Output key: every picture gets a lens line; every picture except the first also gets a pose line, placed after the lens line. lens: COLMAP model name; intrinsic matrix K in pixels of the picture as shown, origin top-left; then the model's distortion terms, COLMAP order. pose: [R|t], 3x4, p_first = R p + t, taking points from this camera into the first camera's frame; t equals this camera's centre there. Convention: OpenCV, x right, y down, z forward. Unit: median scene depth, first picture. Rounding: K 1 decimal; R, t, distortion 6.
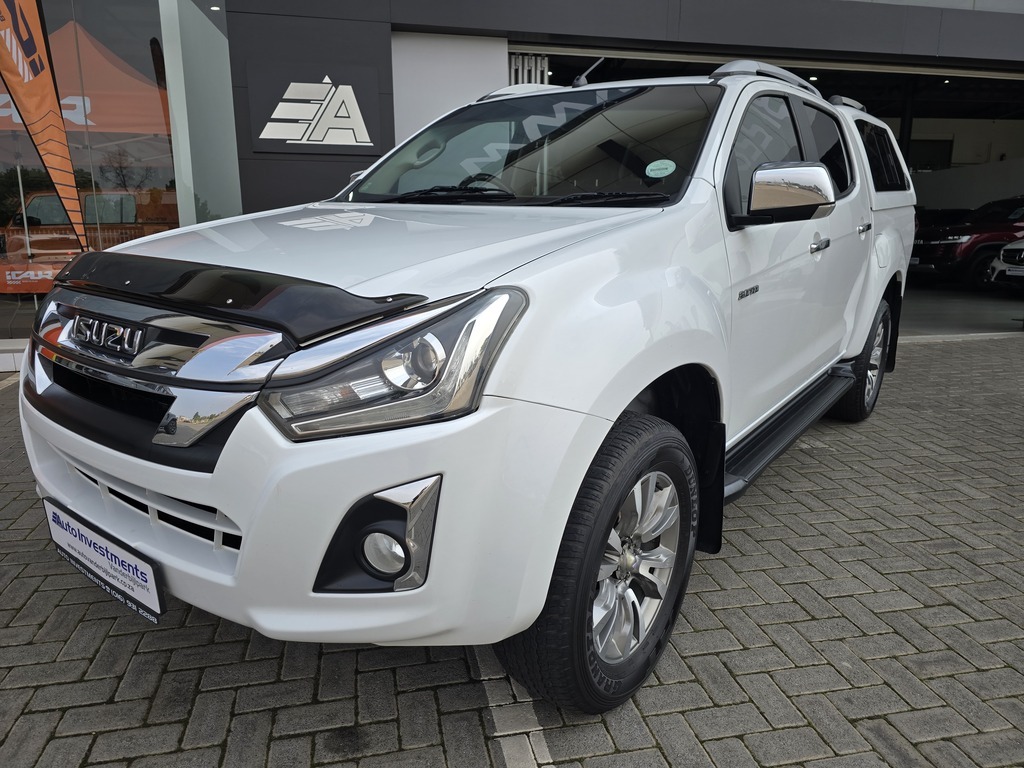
lens RADIAL K [[701.1, 0, 502.8], [0, 701.1, 380.8], [0, 0, 1]] dist [0.011876, 0.000716]
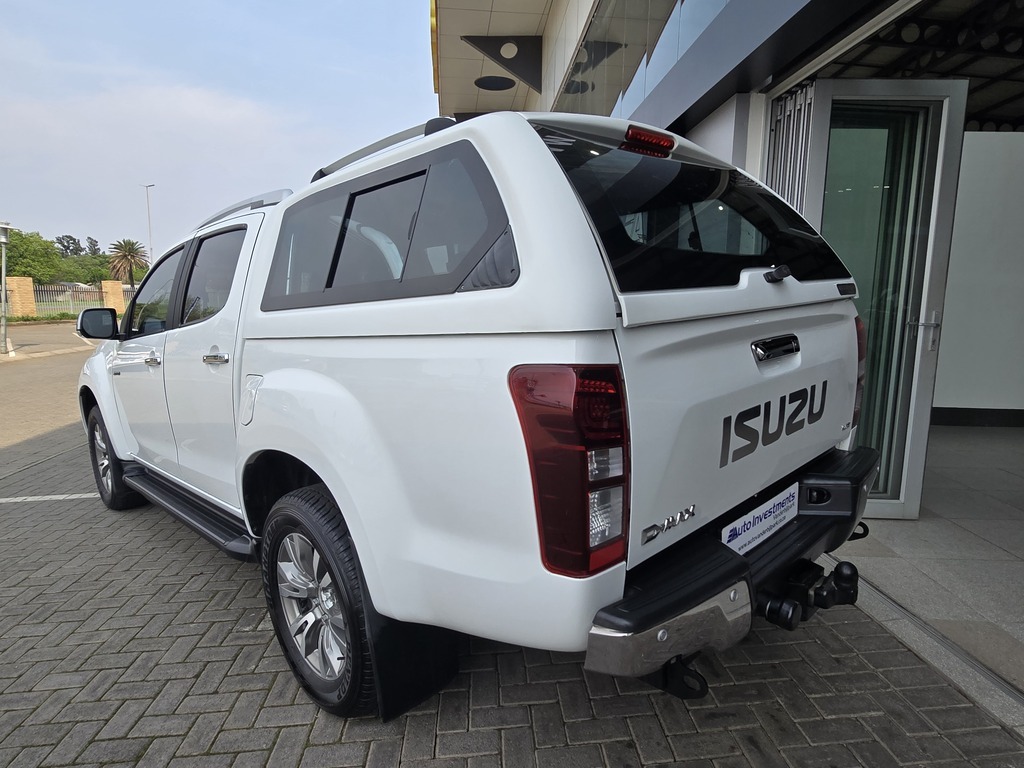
lens RADIAL K [[610.2, 0, 508.4], [0, 610.2, 387.8], [0, 0, 1]] dist [0.006251, -0.005490]
pose [[-0.160391, 0.143414, -0.976579, 1.244481], [-0.198696, 0.964444, 0.174265, -0.404507], [0.966848, 0.221993, -0.126192, 1.545611]]
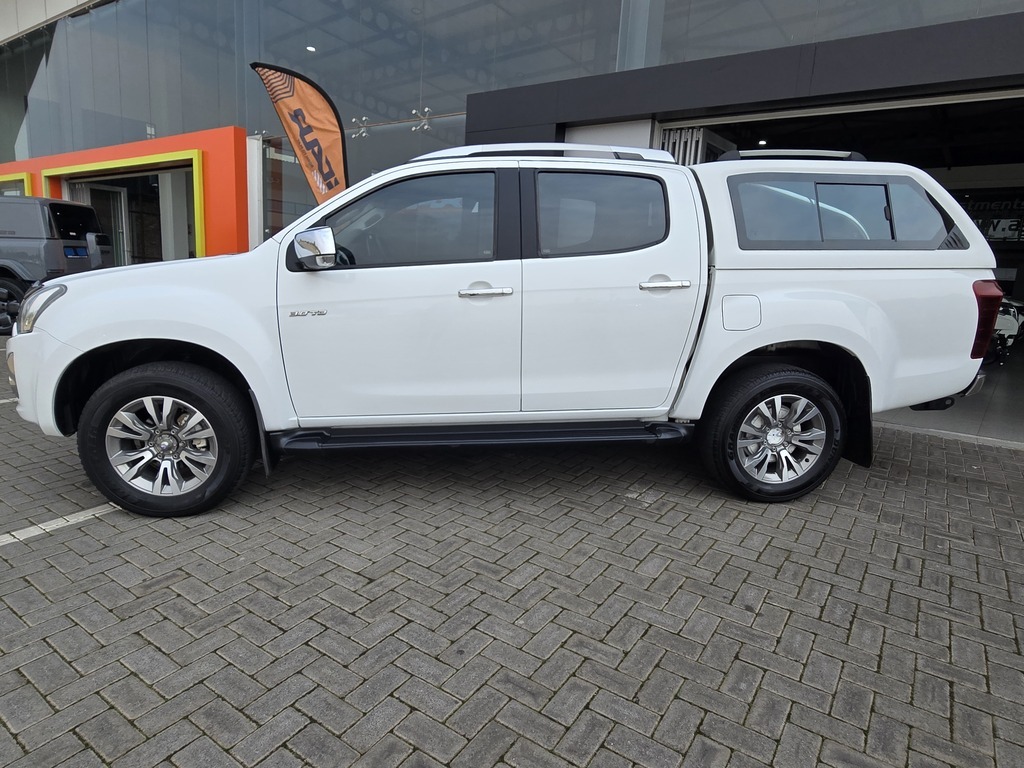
lens RADIAL K [[610.2, 0, 509.4], [0, 610.2, 386.4], [0, 0, 1]] dist [0.006251, -0.005490]
pose [[0.682876, 0.166665, -0.711269, 1.089922], [-0.195317, 0.979837, 0.042076, -0.077246], [0.703941, 0.110190, 0.701659, 0.279640]]
